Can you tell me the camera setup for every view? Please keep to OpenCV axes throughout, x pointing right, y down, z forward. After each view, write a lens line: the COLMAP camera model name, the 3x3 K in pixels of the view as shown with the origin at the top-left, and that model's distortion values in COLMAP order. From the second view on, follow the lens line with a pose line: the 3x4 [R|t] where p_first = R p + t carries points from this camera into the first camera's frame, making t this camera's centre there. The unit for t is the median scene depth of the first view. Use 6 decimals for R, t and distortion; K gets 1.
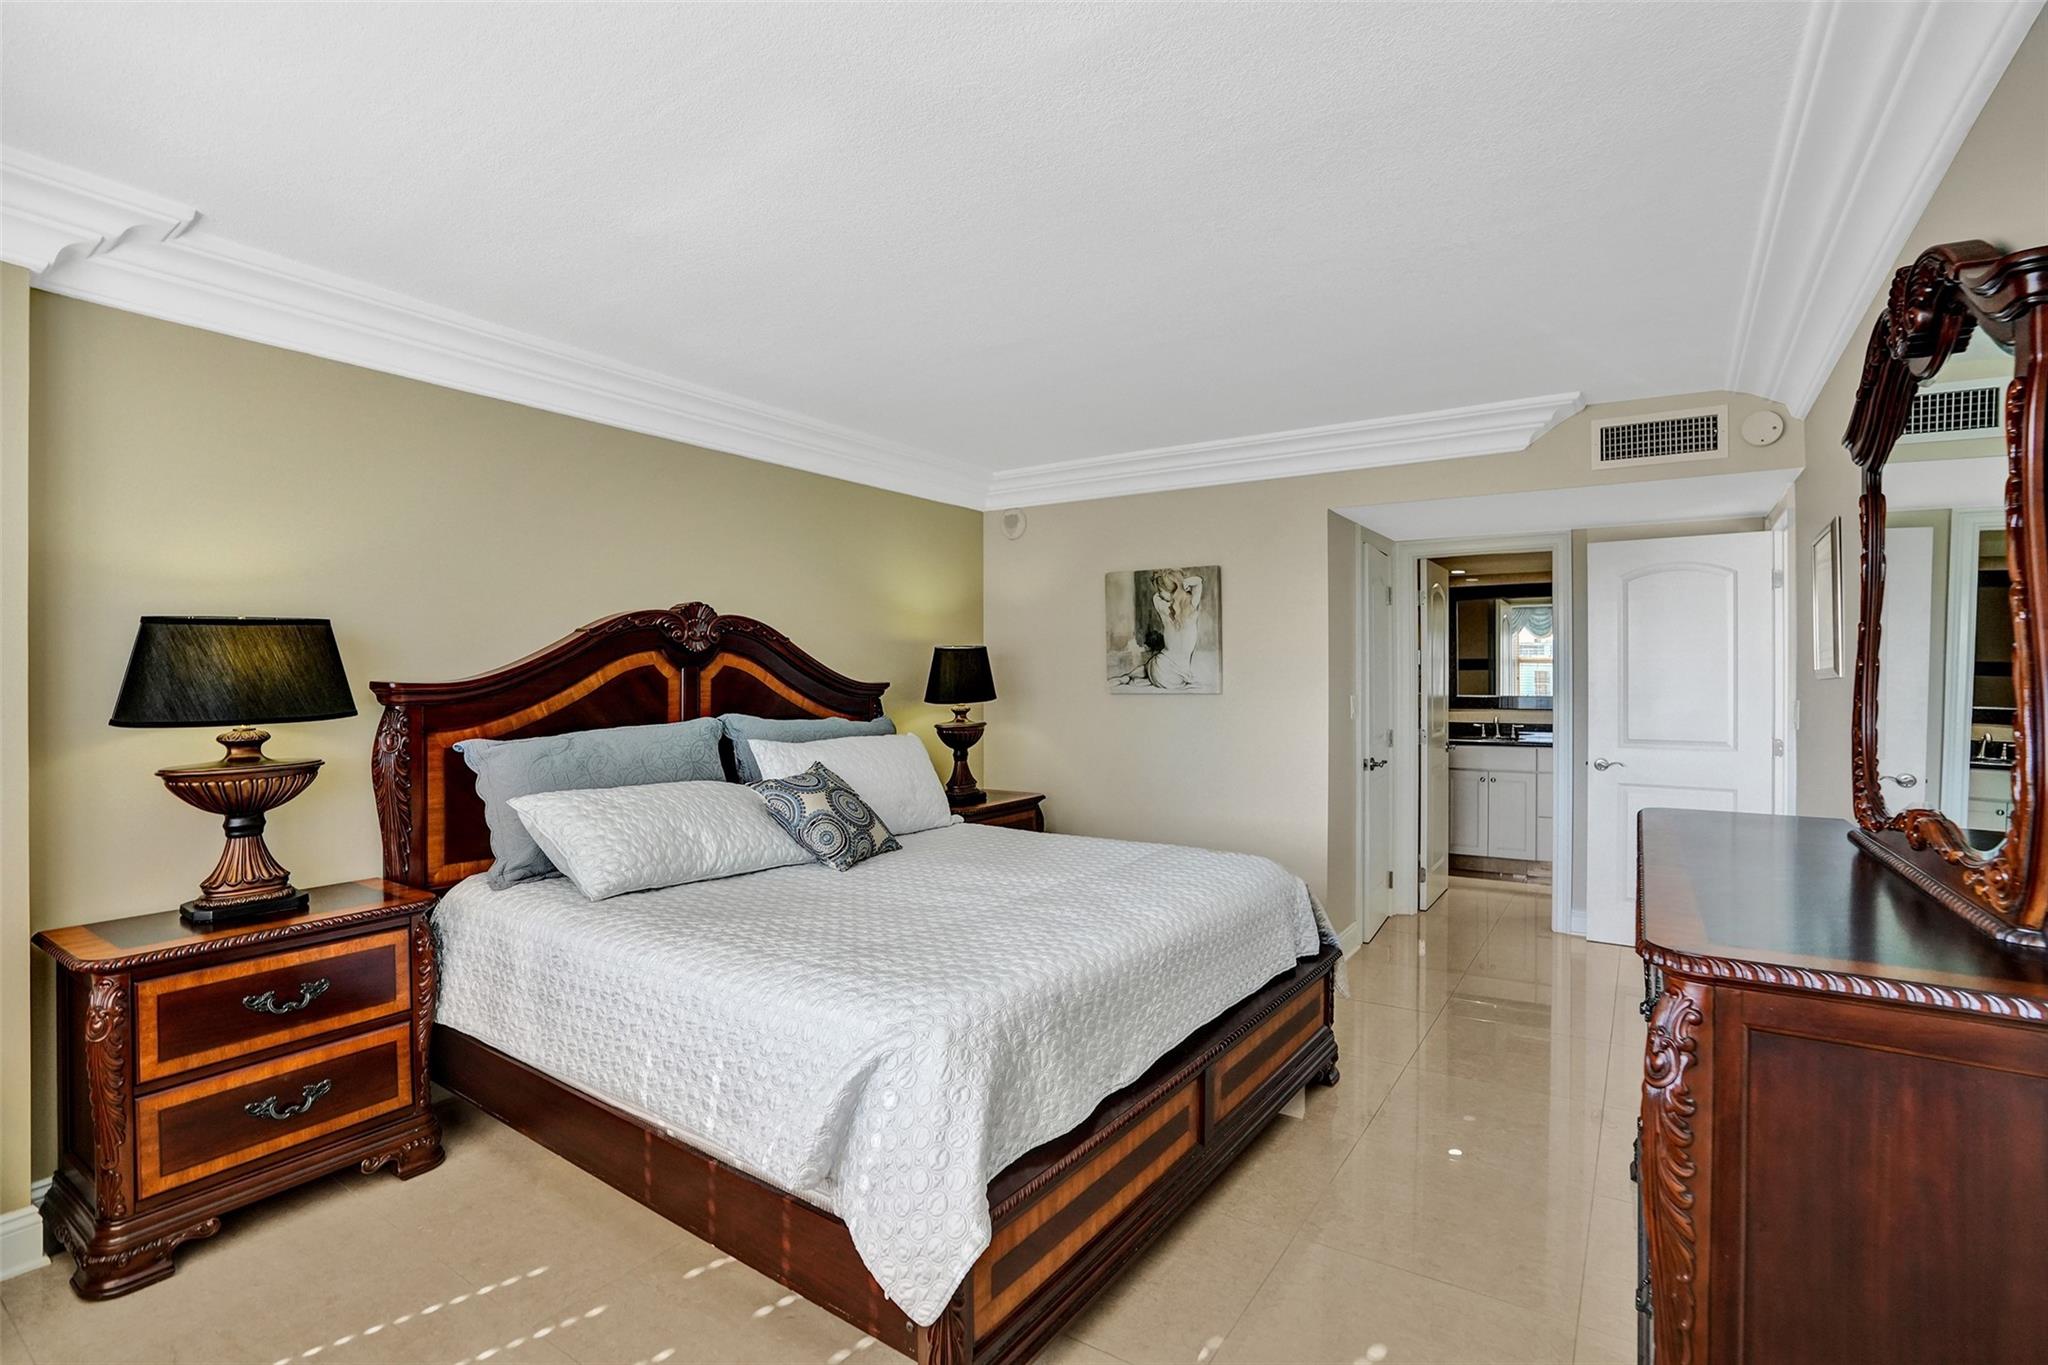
lens RADIAL K [[954.2, 0, 1031.9], [0, 954.2, 672.7], [0, 0, 1]] dist [-0.048799, 0.018406]
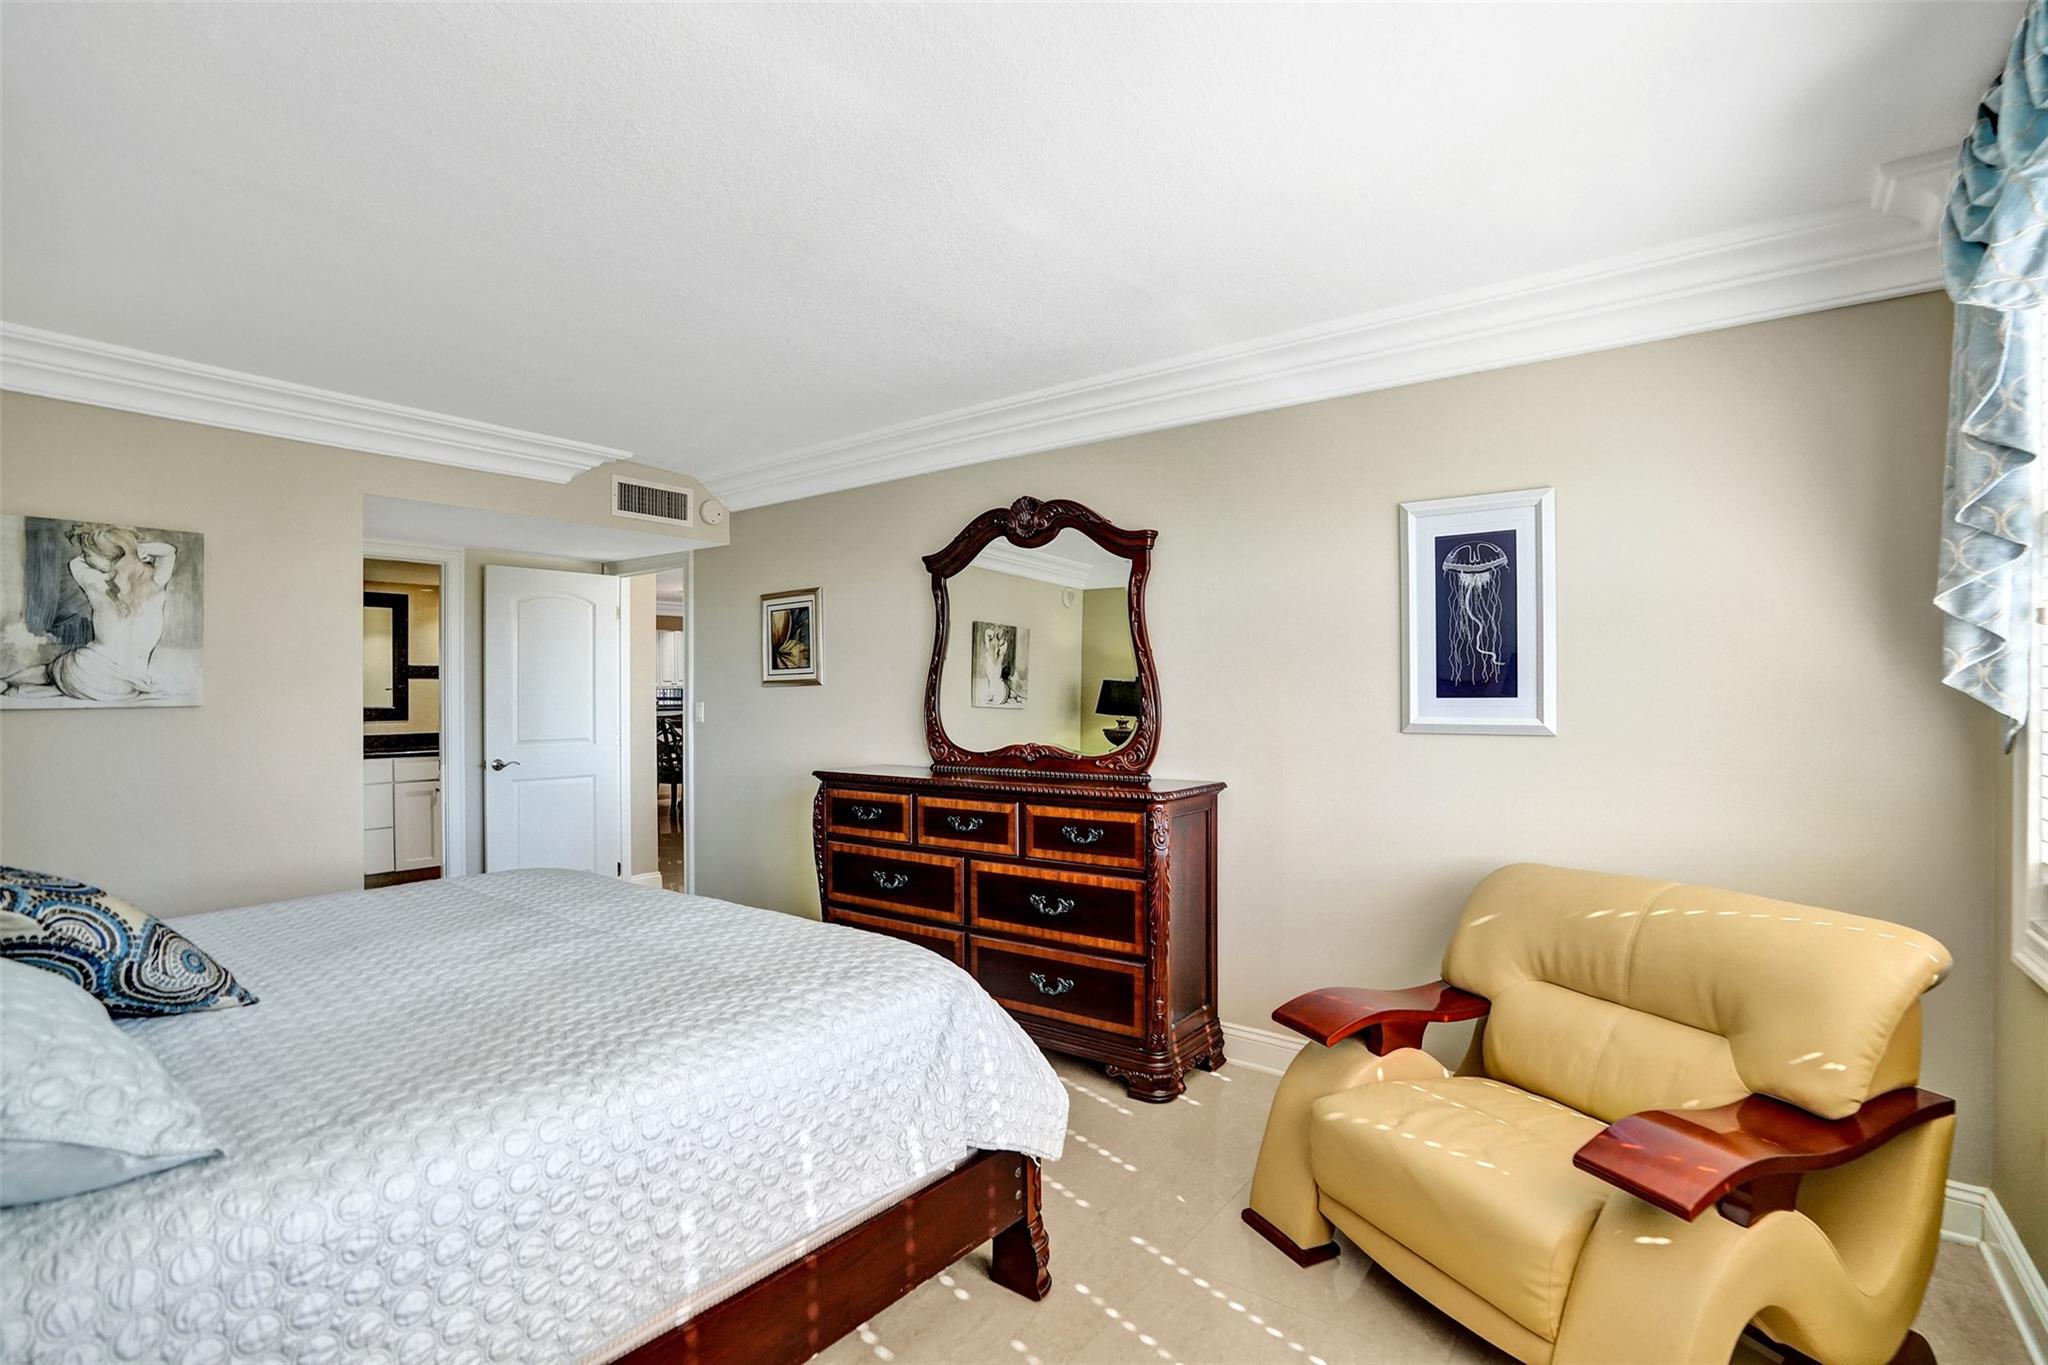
lens RADIAL K [[954.2, 0, 1033.1], [0, 954.2, 686.1], [0, 0, 1]] dist [-0.048799, 0.018406]
pose [[0.084740, 0.001305, 0.996402, -1.098359], [-0.013993, 0.999902, -0.000119, -0.006668], [-0.996305, -0.013933, 0.084750, 0.686723]]
